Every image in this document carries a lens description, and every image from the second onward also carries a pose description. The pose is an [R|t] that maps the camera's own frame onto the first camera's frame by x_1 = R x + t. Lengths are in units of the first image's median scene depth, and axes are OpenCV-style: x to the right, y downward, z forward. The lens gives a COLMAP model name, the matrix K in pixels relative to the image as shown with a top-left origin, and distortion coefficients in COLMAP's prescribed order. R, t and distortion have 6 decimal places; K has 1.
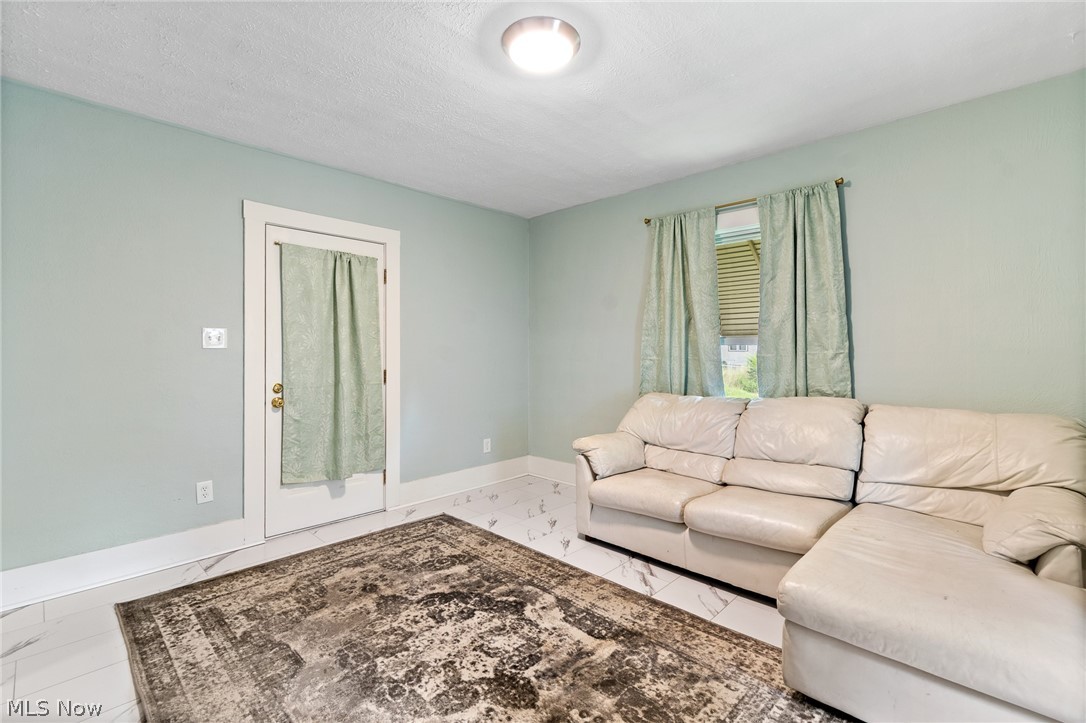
lens RADIAL K [[488.1, 0, 551.9], [0, 488.1, 349.9], [0, 0, 1]] dist [0.000443, -0.000243]
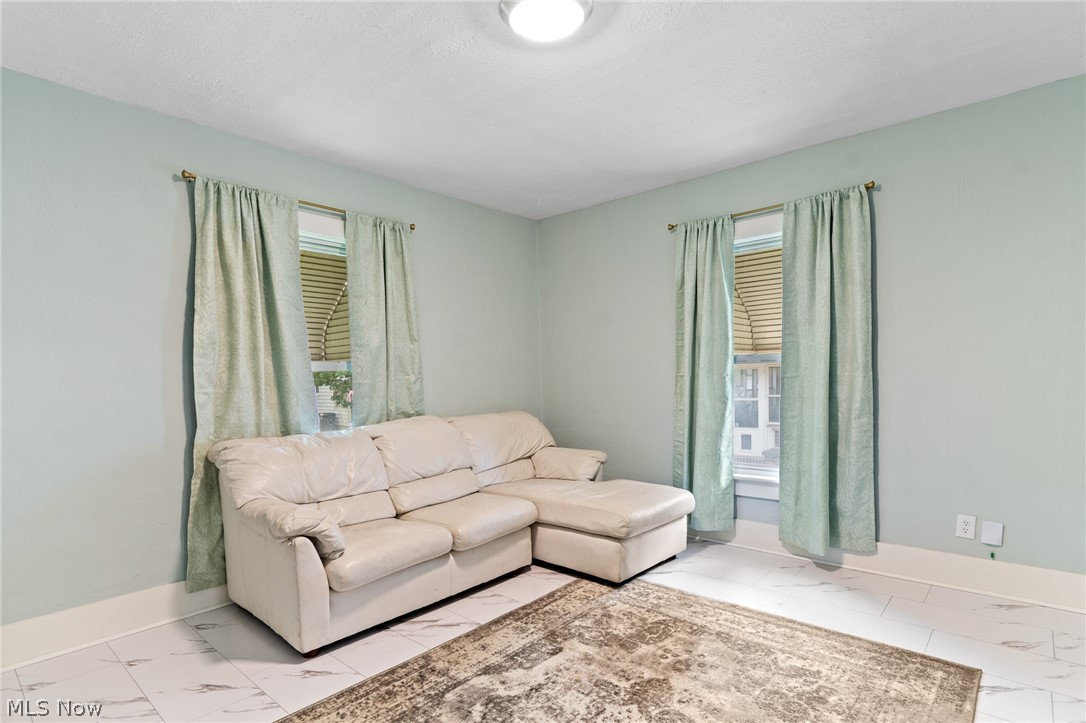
lens RADIAL K [[542.5, 0, 544.6], [0, 542.5, 414.3], [0, 0, 1]] dist [-0.002727, -0.000648]
pose [[-0.030934, -0.070091, 0.997061, -0.825879], [0.020414, 0.997286, 0.070740, 0.008797], [-0.999313, 0.022542, -0.029420, 0.861825]]
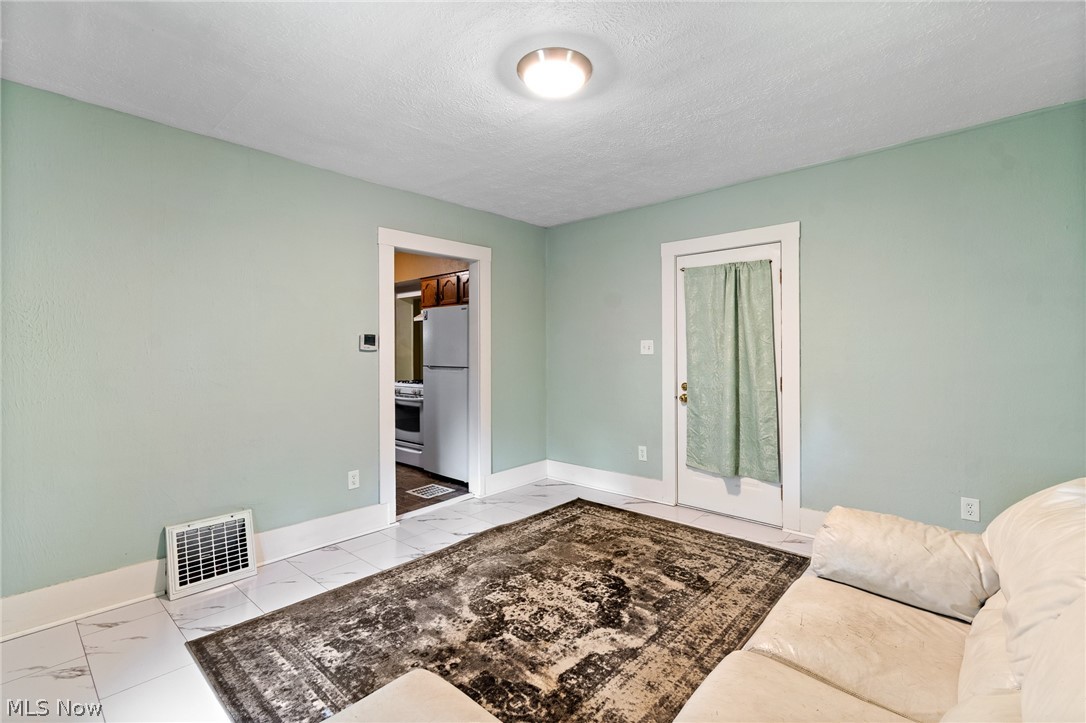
lens RADIAL K [[488.1, 0, 551.9], [0, 488.1, 349.9], [0, 0, 1]] dist [0.000443, -0.000243]
pose [[0.027249, 0.001635, -0.999627, 0.829754], [0.010450, 0.999944, 0.001920, -0.025569], [0.999574, -0.010498, 0.027230, 0.786116]]
